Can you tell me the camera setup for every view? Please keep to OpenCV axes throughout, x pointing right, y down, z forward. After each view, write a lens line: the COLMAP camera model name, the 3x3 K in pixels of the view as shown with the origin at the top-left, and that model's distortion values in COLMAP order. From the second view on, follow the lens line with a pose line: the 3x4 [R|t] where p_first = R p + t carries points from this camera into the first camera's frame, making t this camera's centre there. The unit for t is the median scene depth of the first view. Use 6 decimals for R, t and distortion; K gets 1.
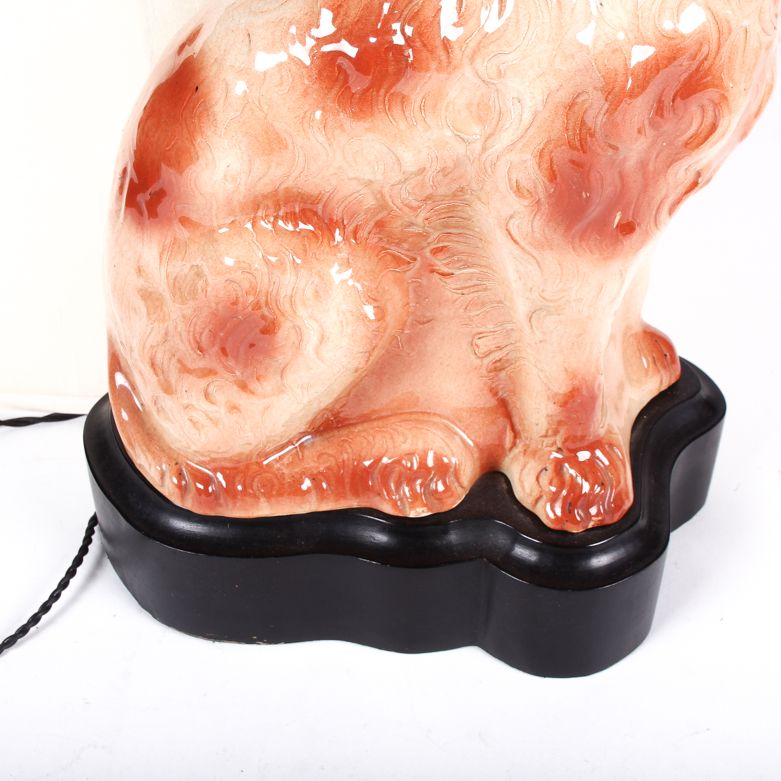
lens RADIAL K [[1342.9, 0, 390.5], [0, 1342.9, 390.5], [0, 0, 1]] dist [-0.080630, -0.002487]
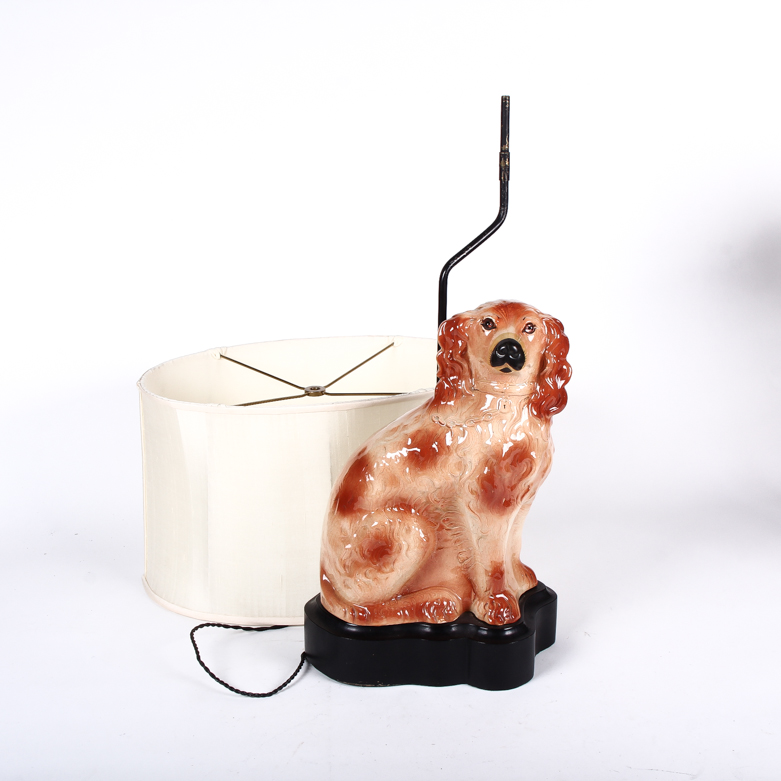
lens RADIAL K [[1342.9, 0, 390.5], [0, 1342.9, 390.5], [0, 0, 1]] dist [-0.080630, -0.002487]
pose [[0.997866, -0.021694, 0.061590, -0.282595], [0.044202, 0.918659, -0.392570, 0.855323], [-0.048064, 0.394455, 0.917658, -1.968311]]
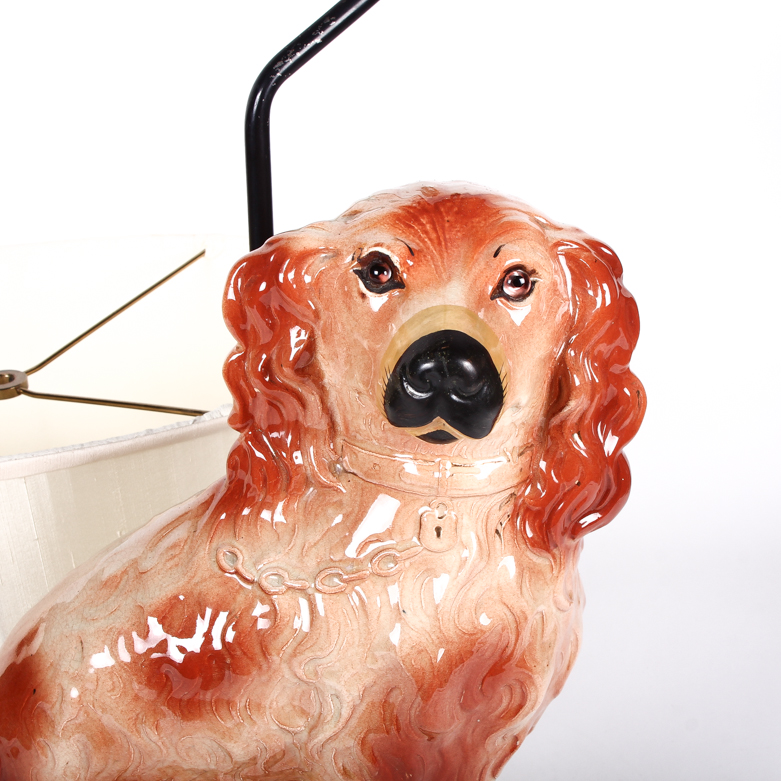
lens RADIAL K [[1342.9, 0, 390.5], [0, 1342.9, 390.5], [0, 0, 1]] dist [-0.080630, -0.002487]
pose [[0.994793, -0.057844, 0.083909, 0.059502], [0.077806, 0.962816, -0.258710, -0.162951], [-0.065824, 0.263892, 0.962304, -0.085461]]
